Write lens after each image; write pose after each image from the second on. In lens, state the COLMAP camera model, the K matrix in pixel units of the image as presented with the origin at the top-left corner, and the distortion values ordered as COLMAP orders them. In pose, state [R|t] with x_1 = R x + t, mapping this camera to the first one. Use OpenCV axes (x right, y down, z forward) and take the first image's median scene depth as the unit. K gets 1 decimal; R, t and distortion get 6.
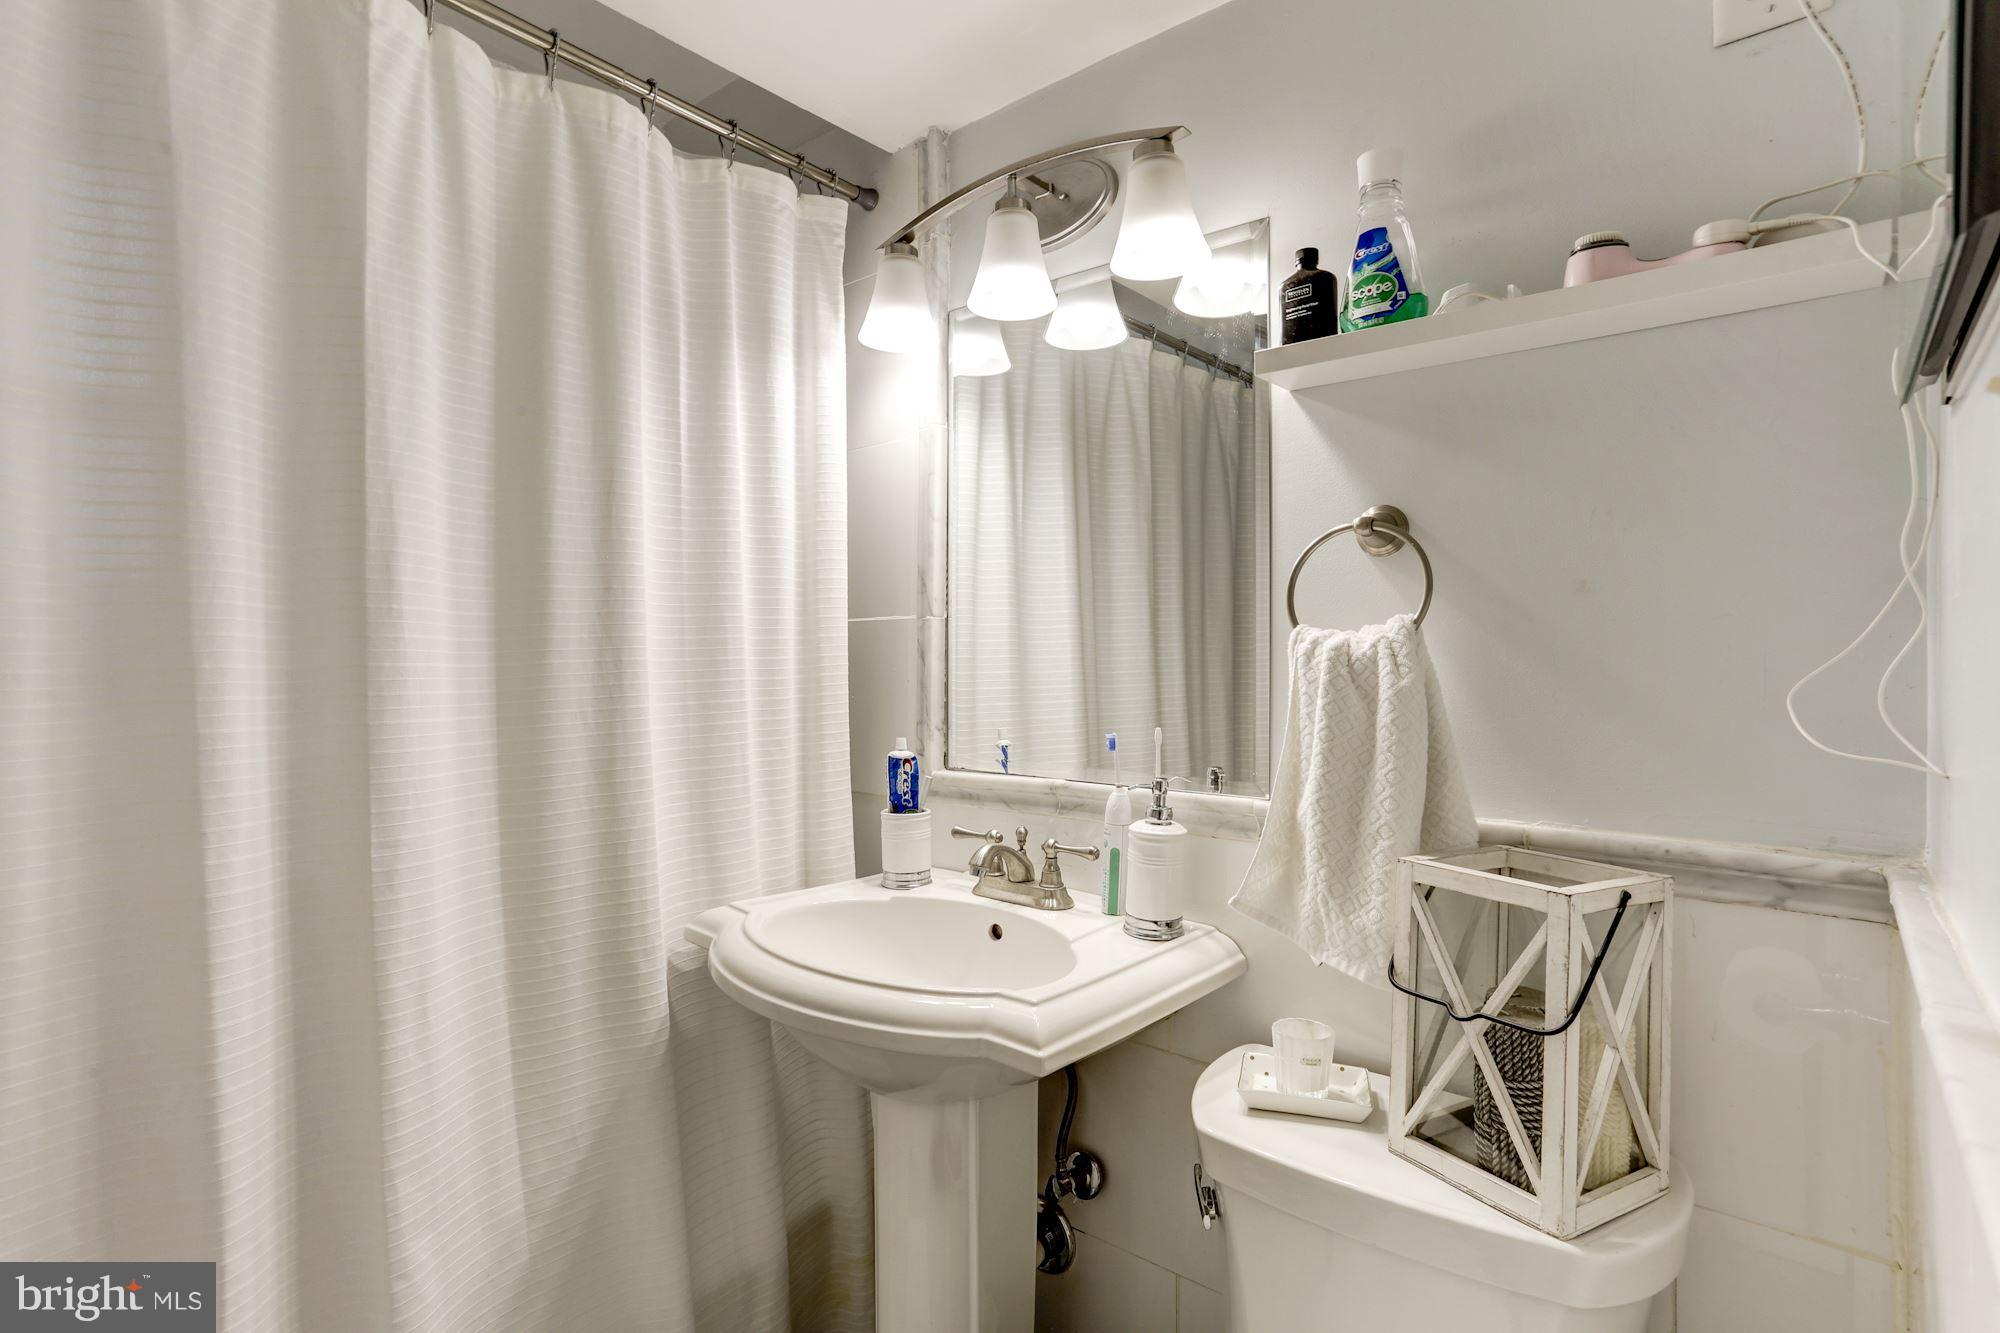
lens RADIAL K [[971.5, 0, 1000.0], [0, 971.5, 666.5], [0, 0, 1]] dist [-0.048243, 0.029009]
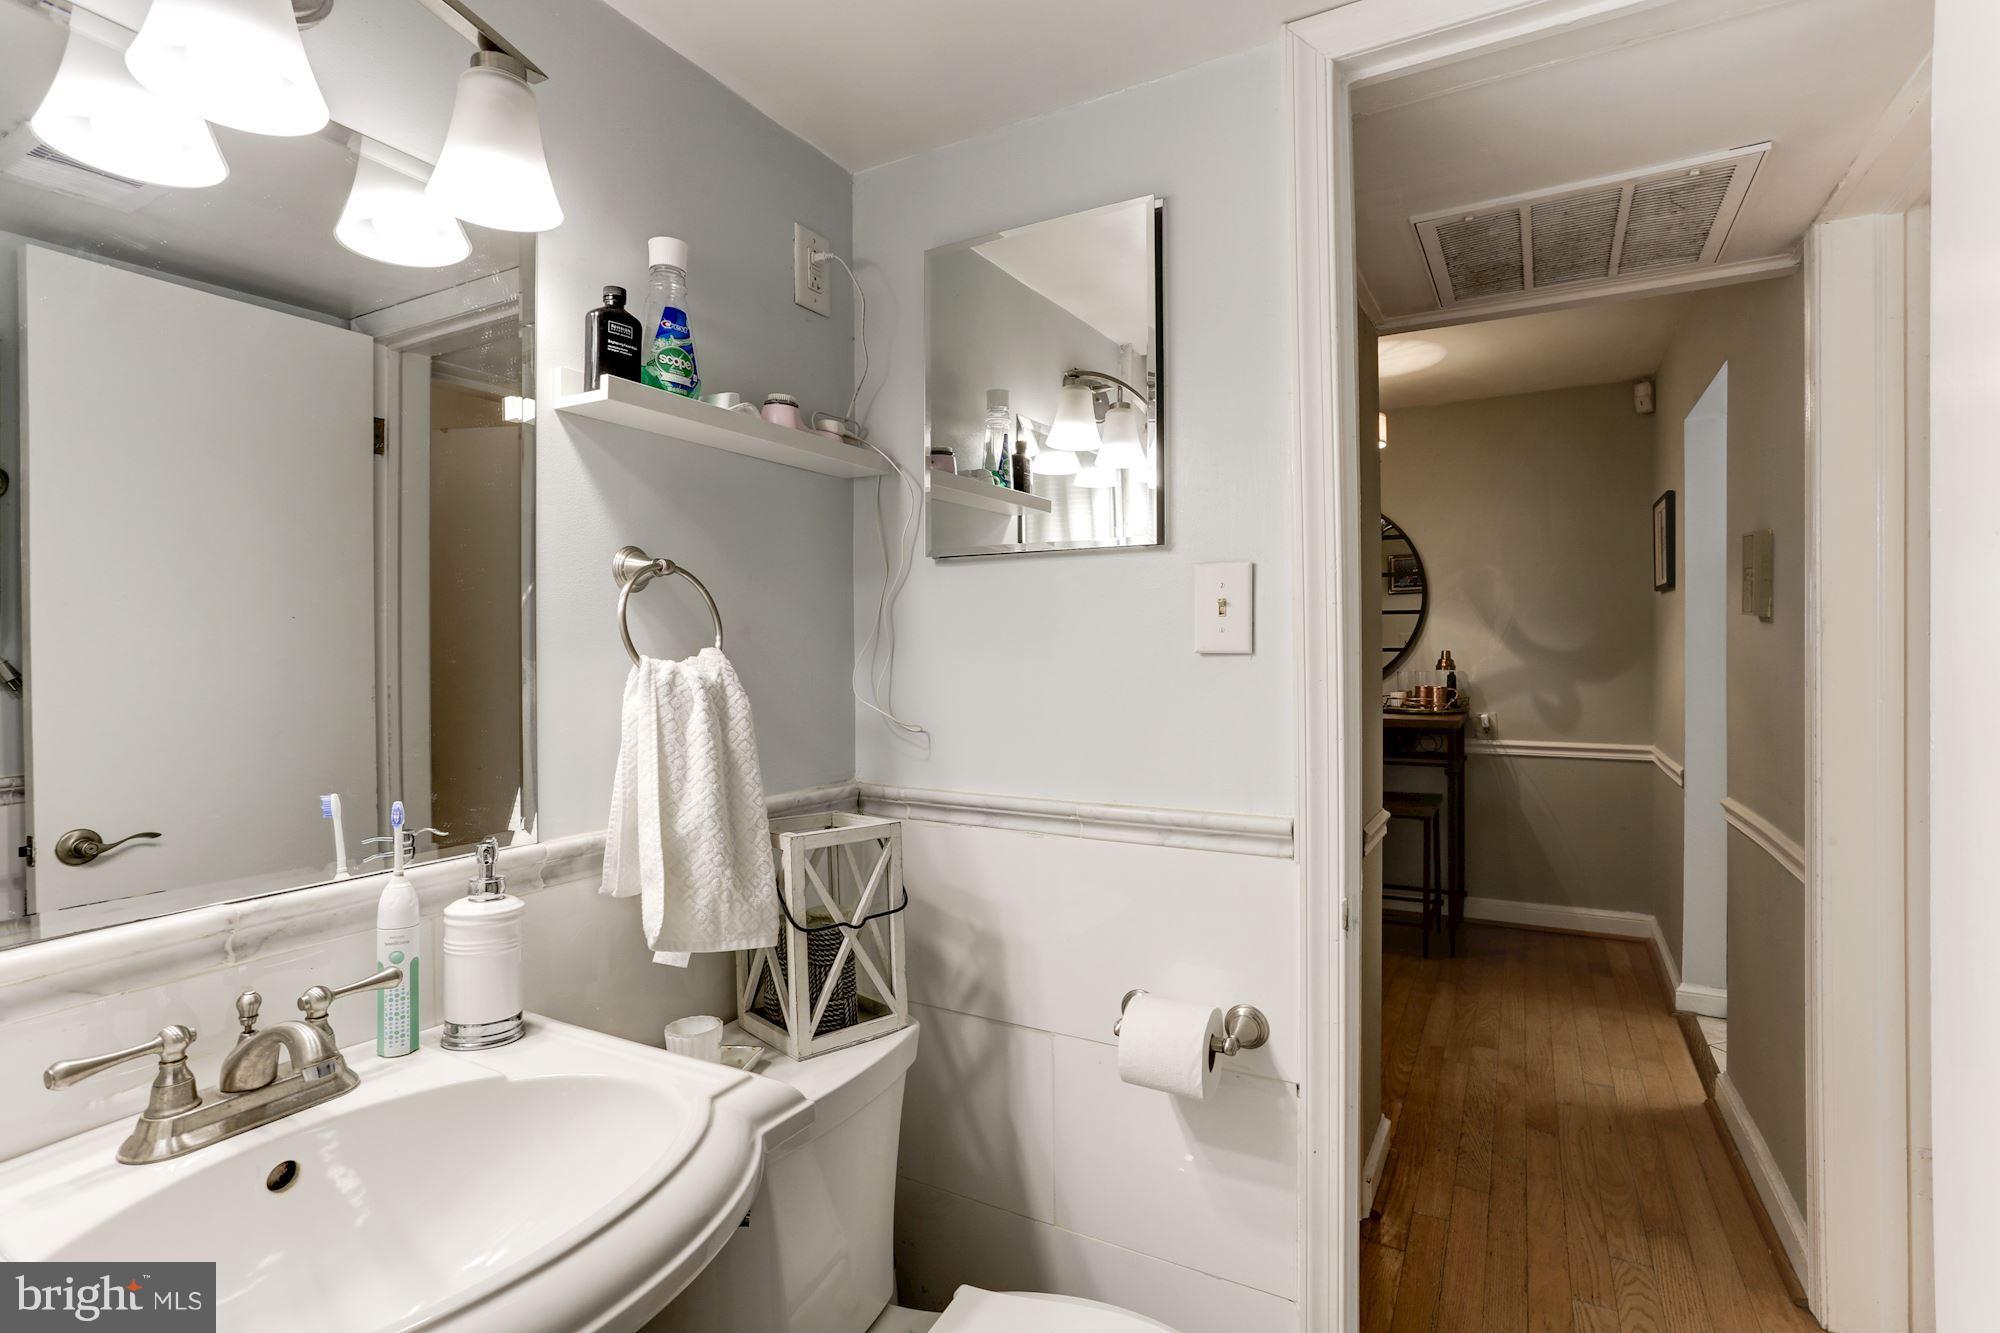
lens RADIAL K [[971.5, 0, 1000.0], [0, 971.5, 666.5], [0, 0, 1]] dist [-0.048243, 0.029009]
pose [[-0.199247, -0.013920, 0.979851, -0.803275], [0.018549, 0.999666, 0.017973, -0.043737], [-0.979774, 0.021756, -0.198922, 0.848694]]
